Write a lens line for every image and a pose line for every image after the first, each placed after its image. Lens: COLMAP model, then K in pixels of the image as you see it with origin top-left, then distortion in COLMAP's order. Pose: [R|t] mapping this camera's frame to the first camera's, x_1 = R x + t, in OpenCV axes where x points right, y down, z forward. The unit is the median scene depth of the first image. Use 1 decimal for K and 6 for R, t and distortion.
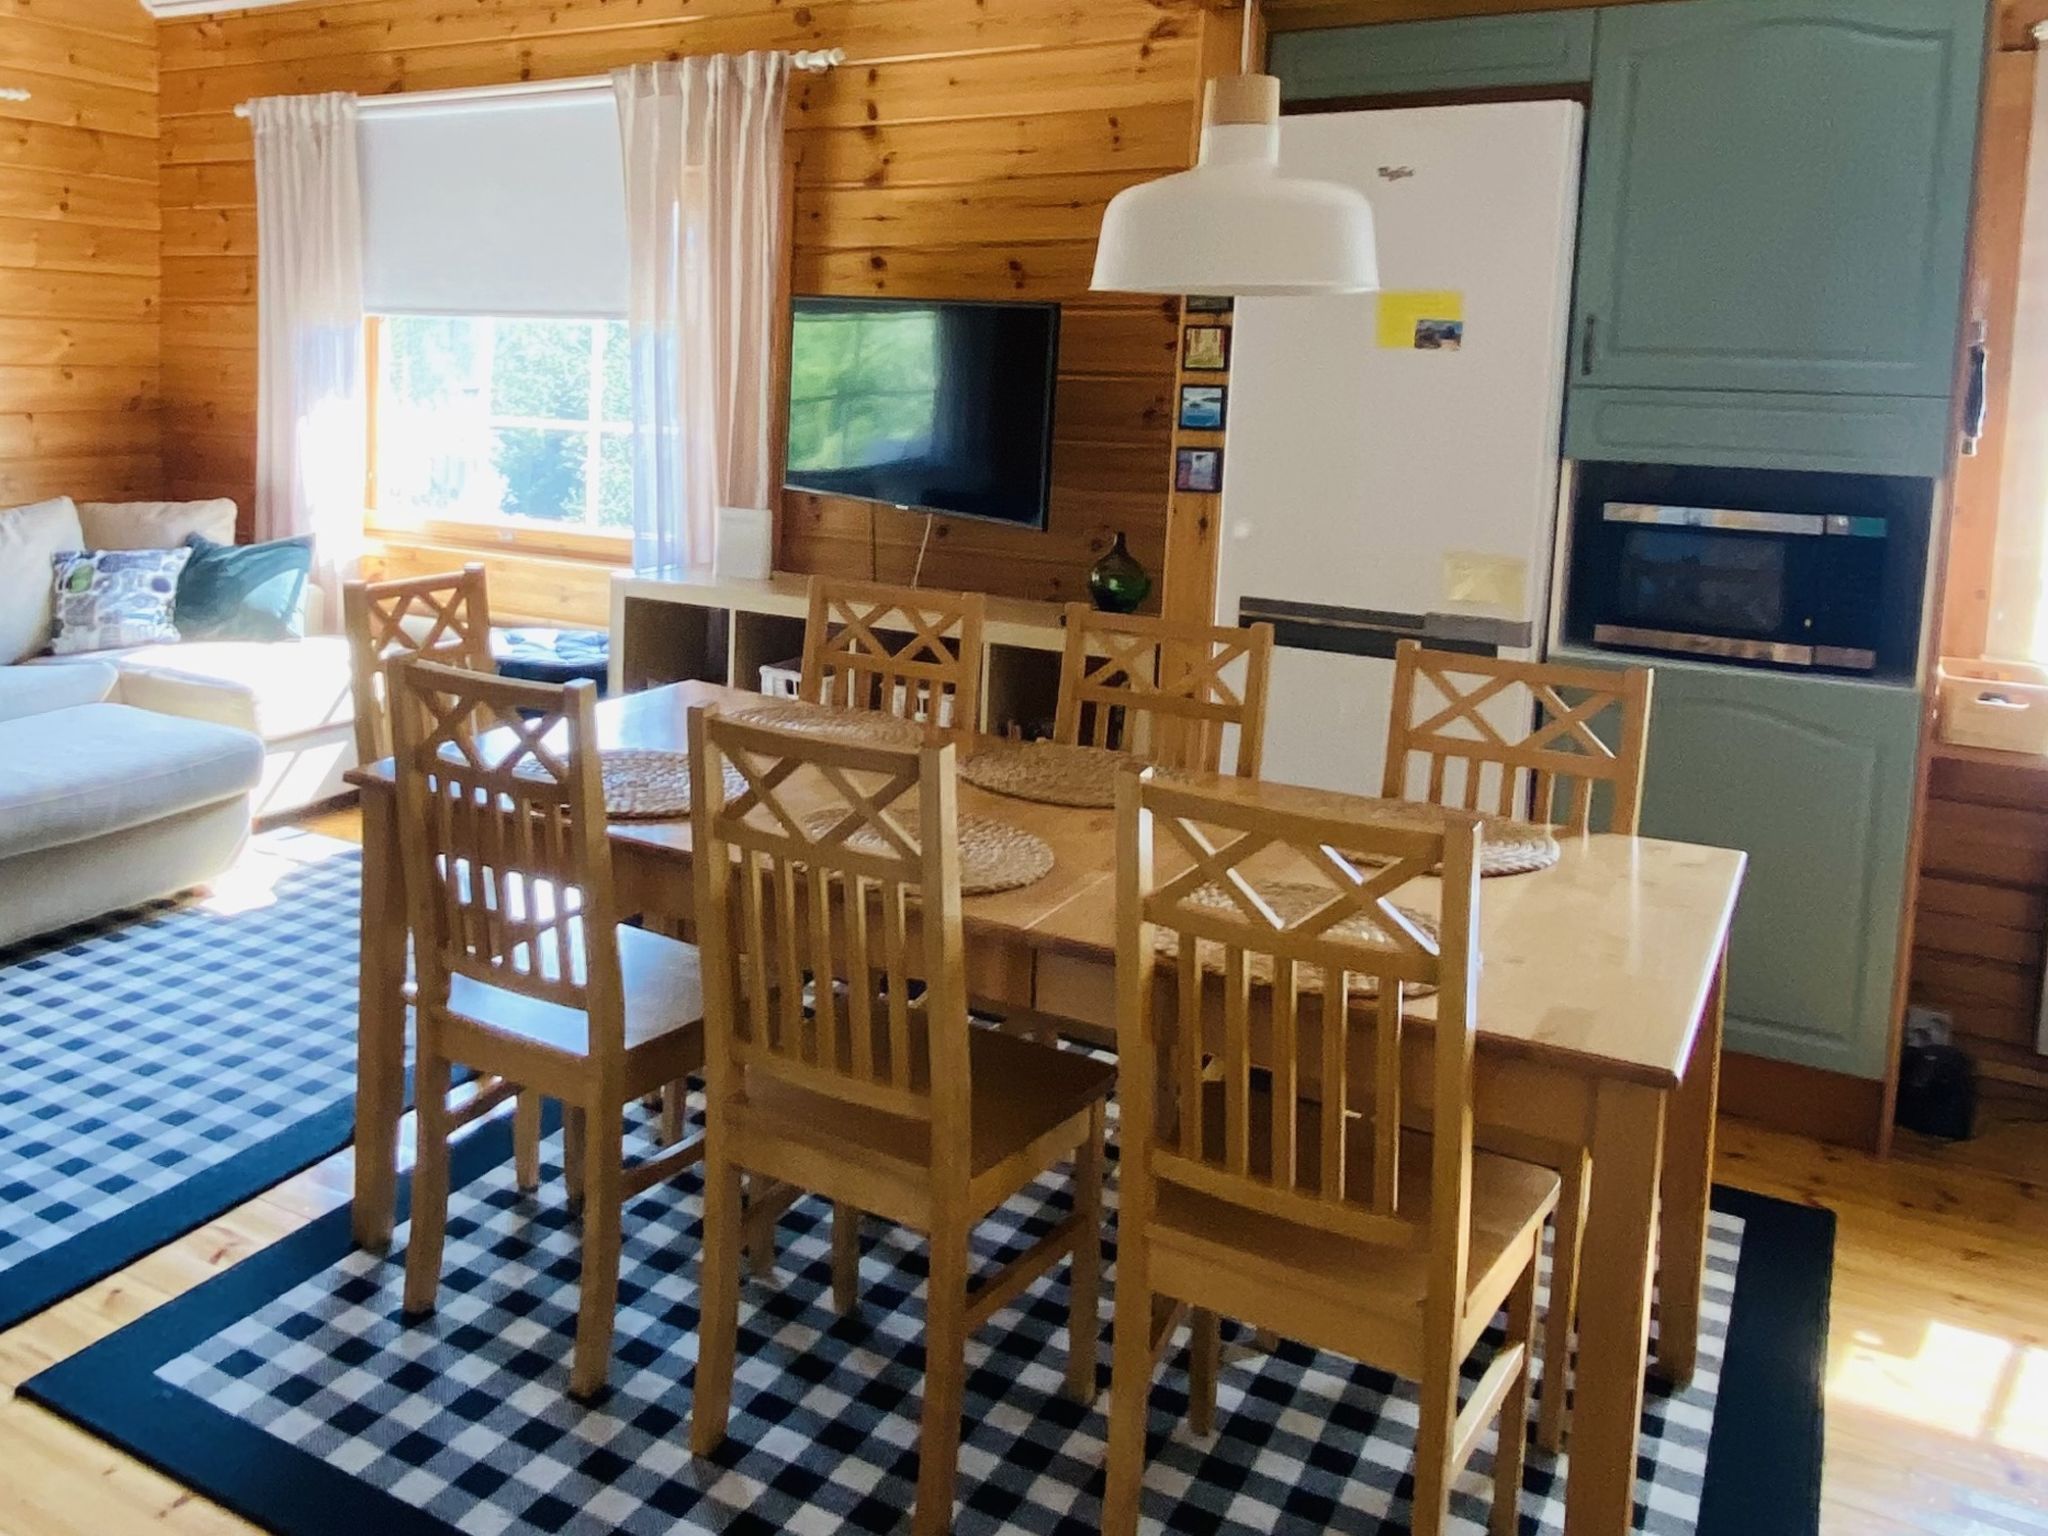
lens RADIAL K [[1673.2, 0, 1024.7], [0, 1673.2, 660.6], [0, 0, 1]] dist [0.001593, 0.001695]
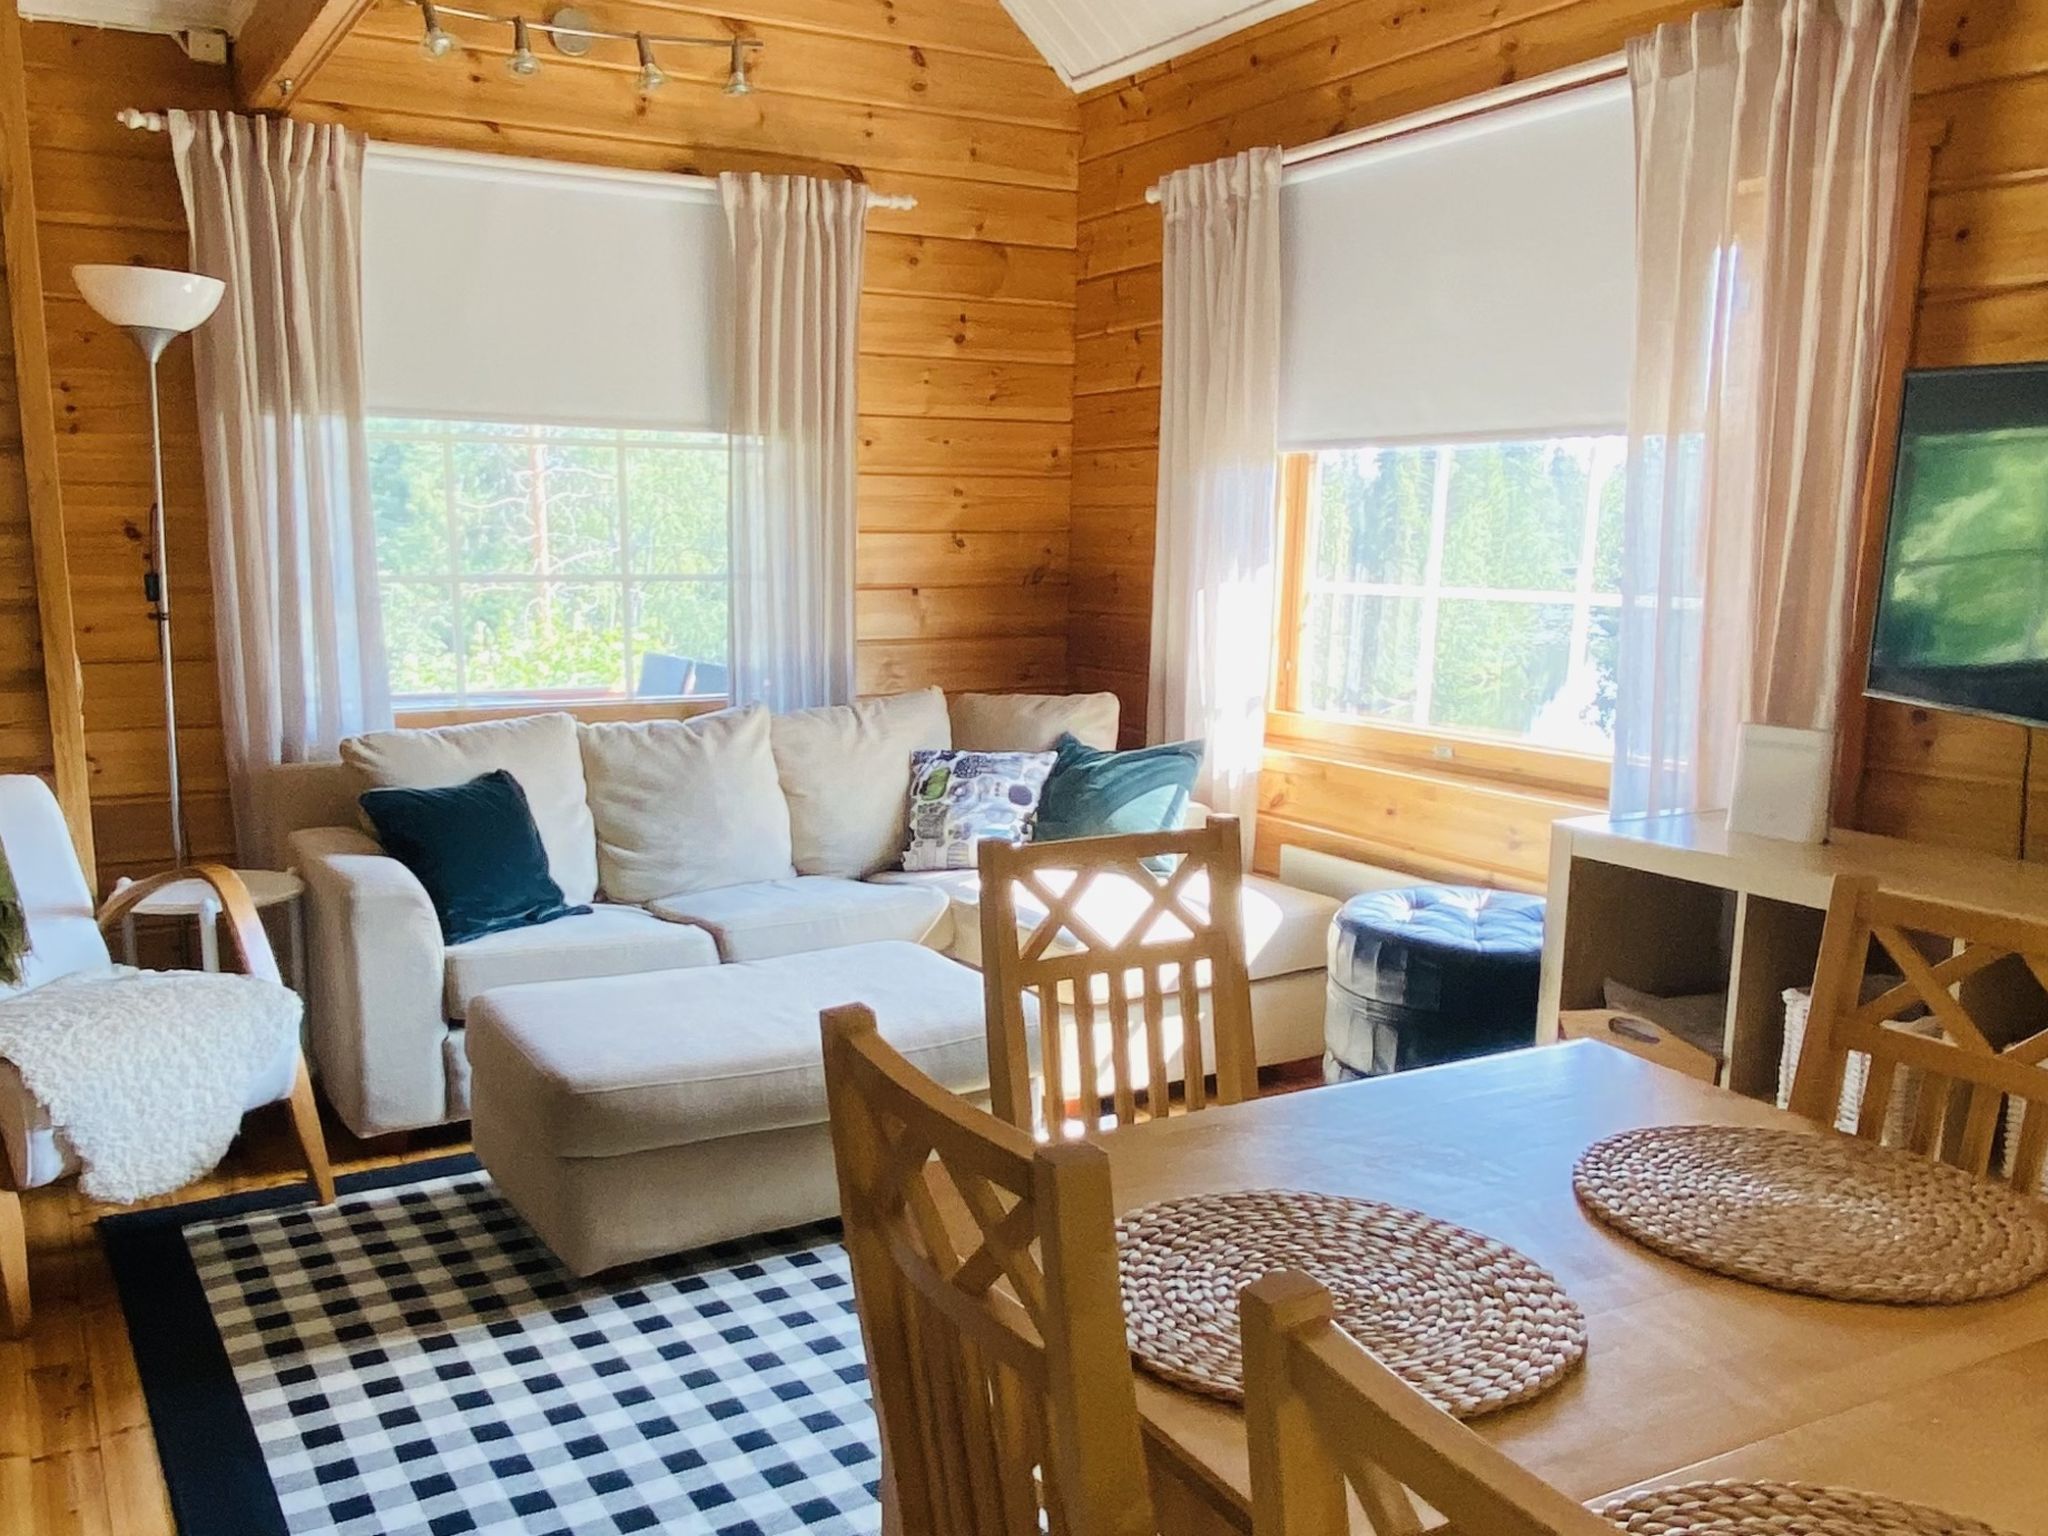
lens RADIAL K [[1772.4, 0, 1023.6], [0, 1772.4, 866.0], [0, 0, 1]] dist [0.103768, -0.137768]
pose [[0.806236, 0.083839, -0.585623, -0.000654], [-0.081814, 0.996197, 0.029984, -0.037114], [0.585909, 0.023738, 0.810029, 0.296621]]
